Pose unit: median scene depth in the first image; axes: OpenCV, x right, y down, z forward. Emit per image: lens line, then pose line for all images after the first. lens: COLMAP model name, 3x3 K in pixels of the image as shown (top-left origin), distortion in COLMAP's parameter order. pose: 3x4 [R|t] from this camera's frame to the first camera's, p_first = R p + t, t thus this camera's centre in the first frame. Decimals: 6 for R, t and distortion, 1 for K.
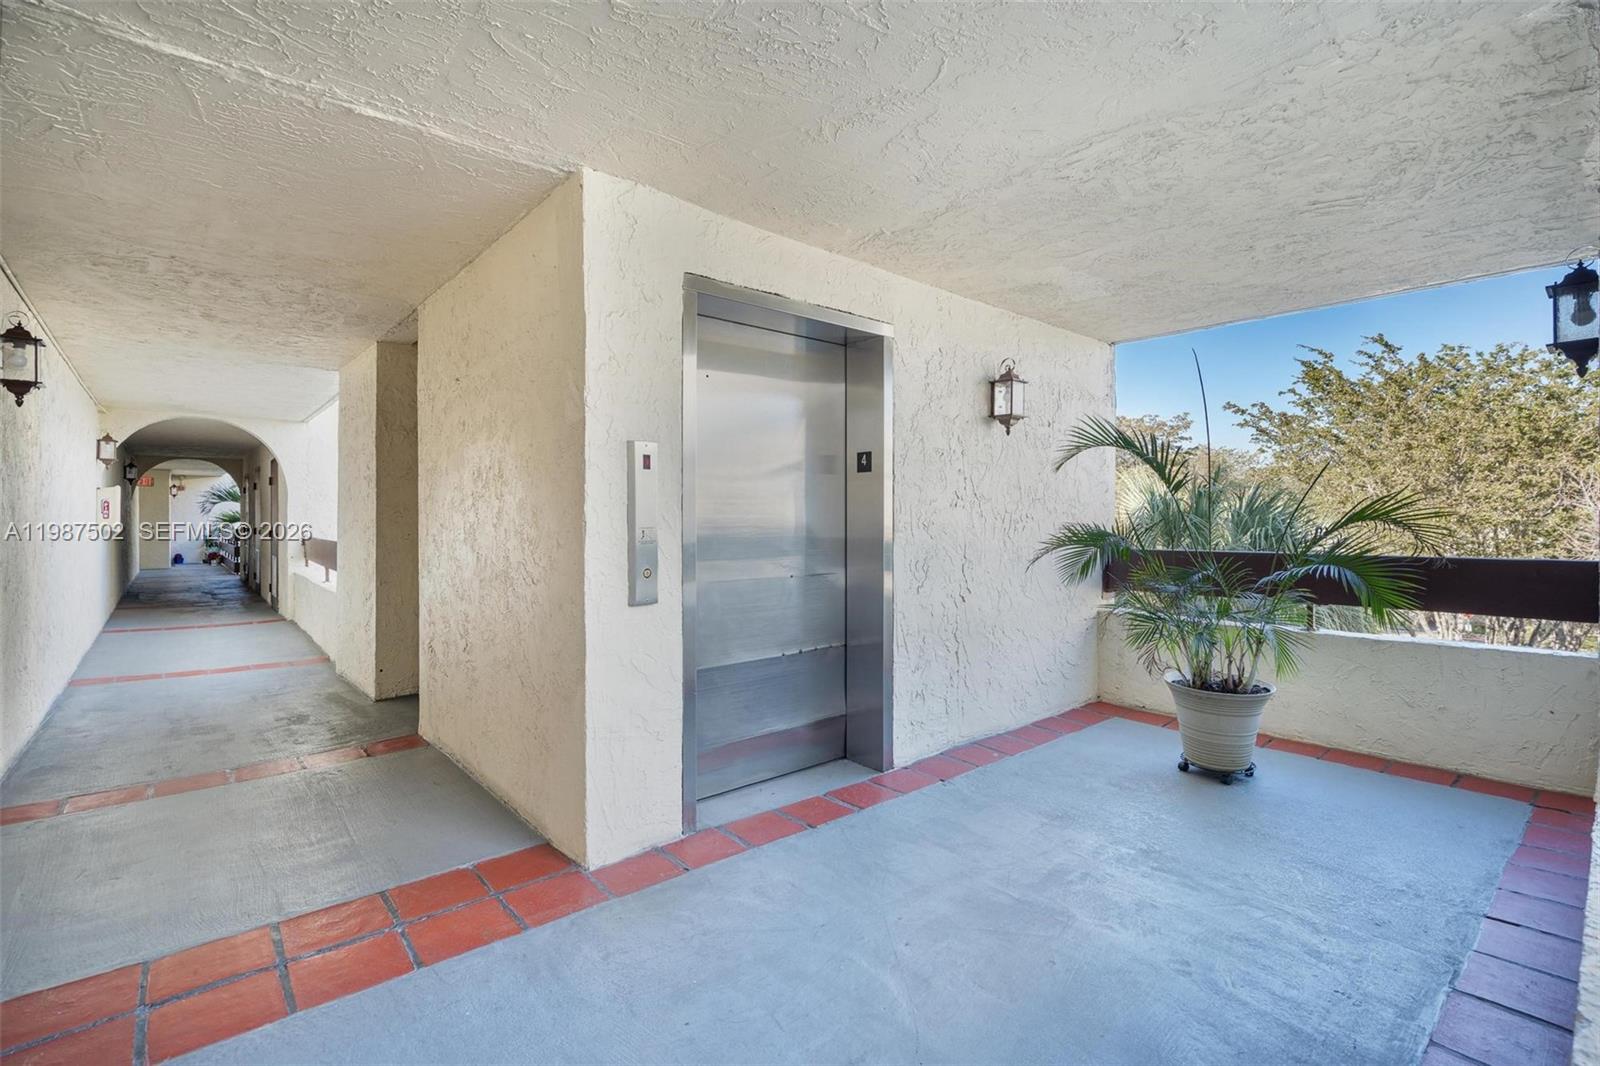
lens RADIAL K [[719.6, 0, 808.5], [0, 719.6, 530.4], [0, 0, 1]] dist [0.001038, 0.000261]
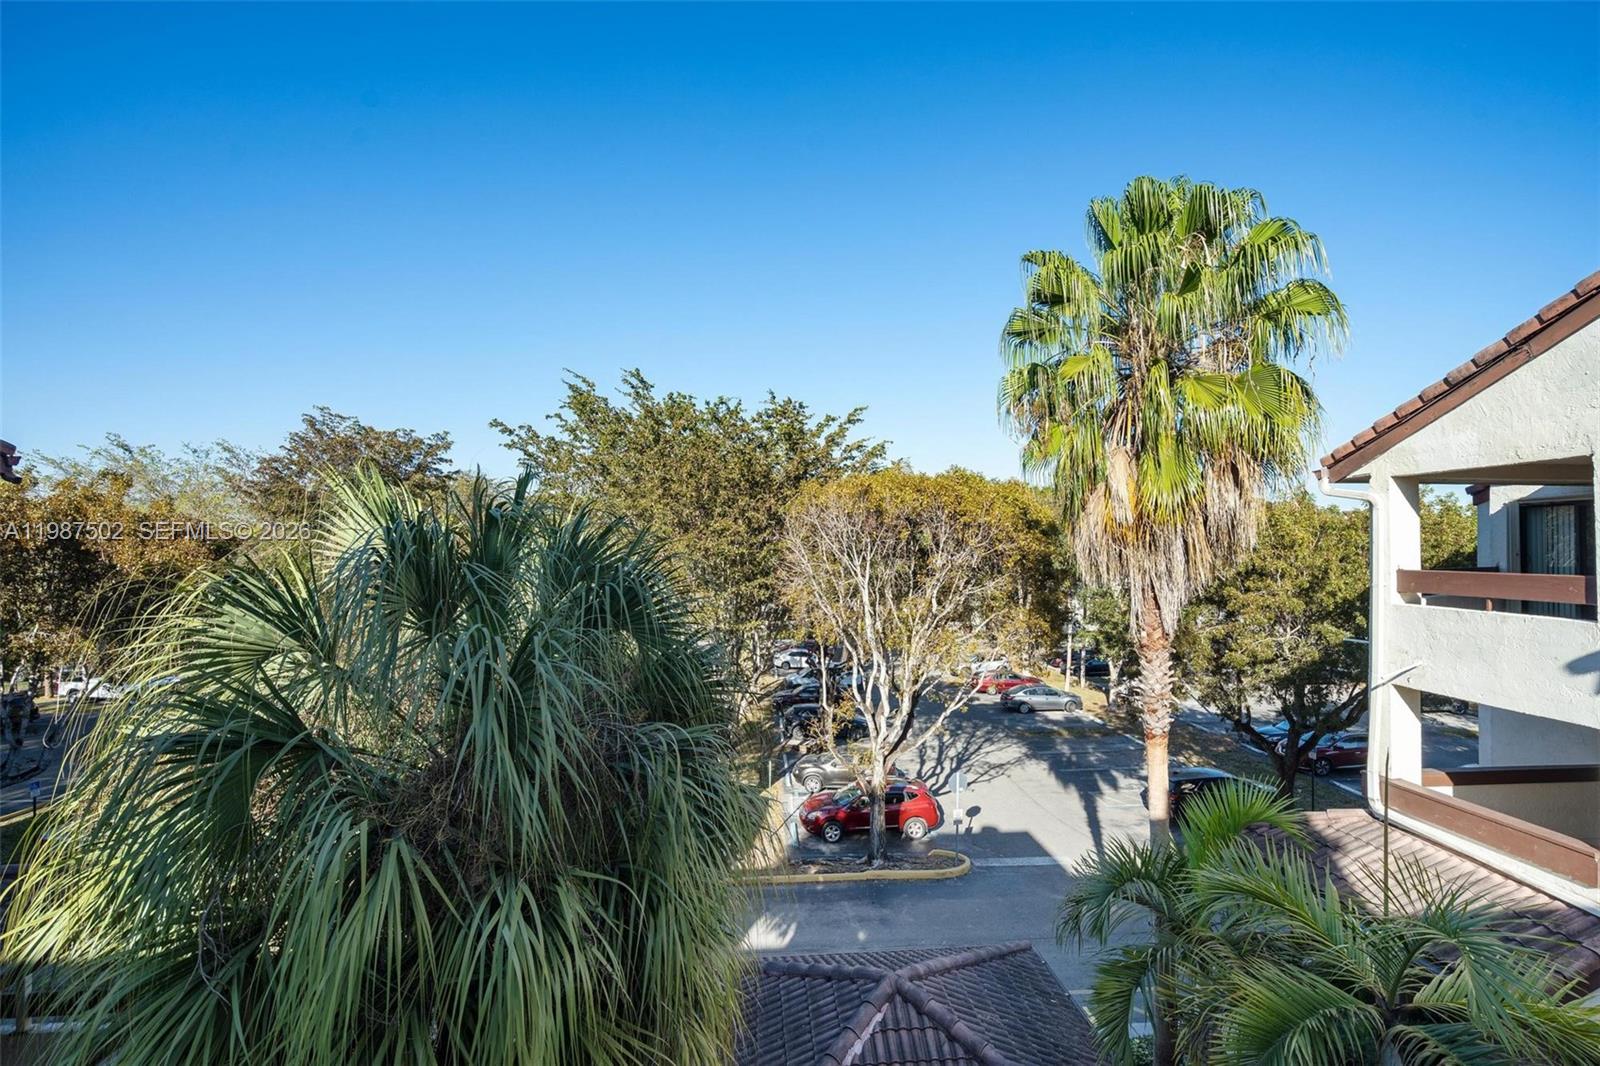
lens RADIAL K [[719.6, 0, 808.5], [0, 719.6, 530.4], [0, 0, 1]] dist [0.001038, 0.000261]
pose [[0.580433, 0.013185, 0.814201, 0.096658], [0.019110, 0.999373, -0.029807, -0.009137], [-0.814084, 0.032860, 0.579817, 0.193732]]
